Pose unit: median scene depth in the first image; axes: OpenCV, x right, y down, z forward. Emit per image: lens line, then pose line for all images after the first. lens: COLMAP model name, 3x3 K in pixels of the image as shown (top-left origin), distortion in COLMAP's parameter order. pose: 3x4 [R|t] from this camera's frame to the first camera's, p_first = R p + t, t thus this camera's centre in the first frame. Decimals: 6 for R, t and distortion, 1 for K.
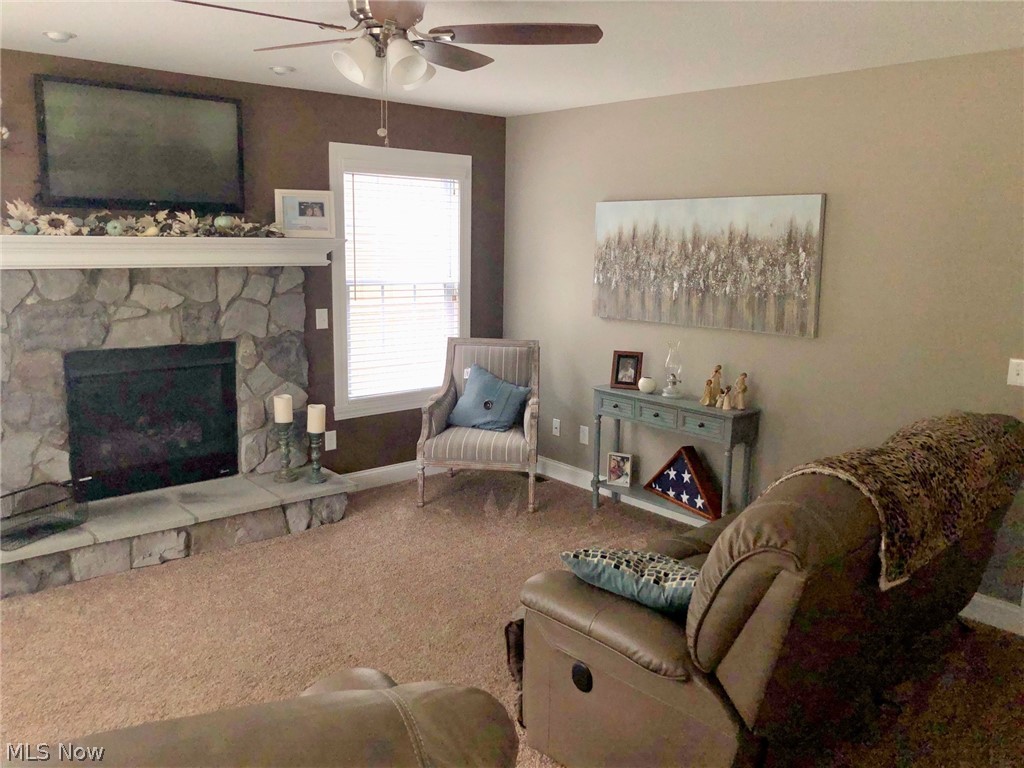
lens RADIAL K [[845.7, 0, 512.0], [0, 845.7, 384.0], [0, 0, 1]] dist [0.091677, -0.143038]
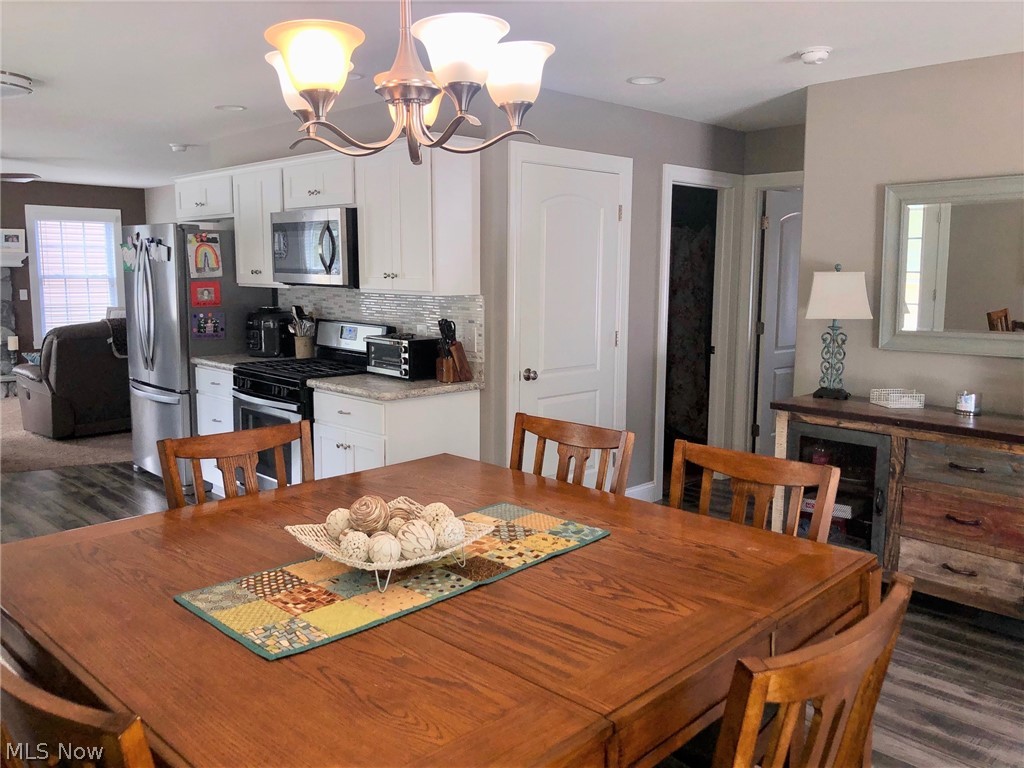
lens RADIAL K [[845.7, 0, 512.0], [0, 845.7, 384.0], [0, 0, 1]] dist [0.091677, -0.143038]
pose [[0.998517, -0.016305, 0.051948, 0.833585], [0.018407, 0.999020, -0.040247, 0.240286], [-0.051241, 0.041144, 0.997838, -1.060929]]
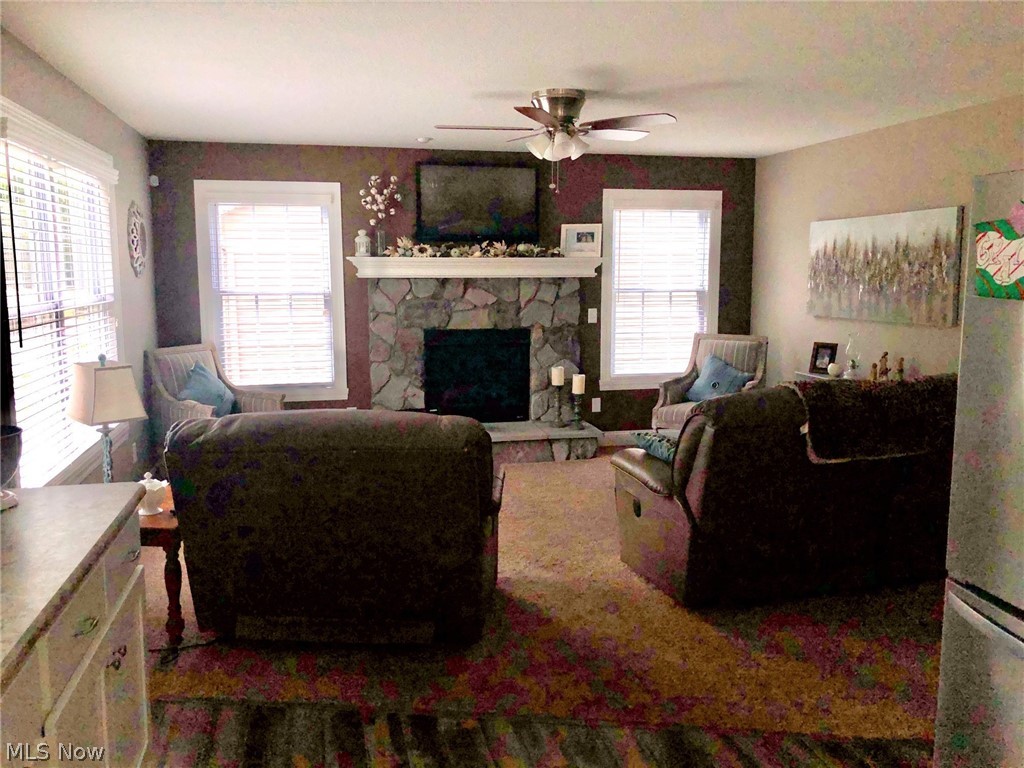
lens RADIAL K [[845.7, 0, 512.0], [0, 845.7, 384.0], [0, 0, 1]] dist [0.091677, -0.143038]
pose [[0.887069, 0.043665, -0.459566, 0.322157], [-0.063567, 0.997587, -0.027916, 0.087971], [0.457238, 0.053977, 0.887705, -0.304594]]
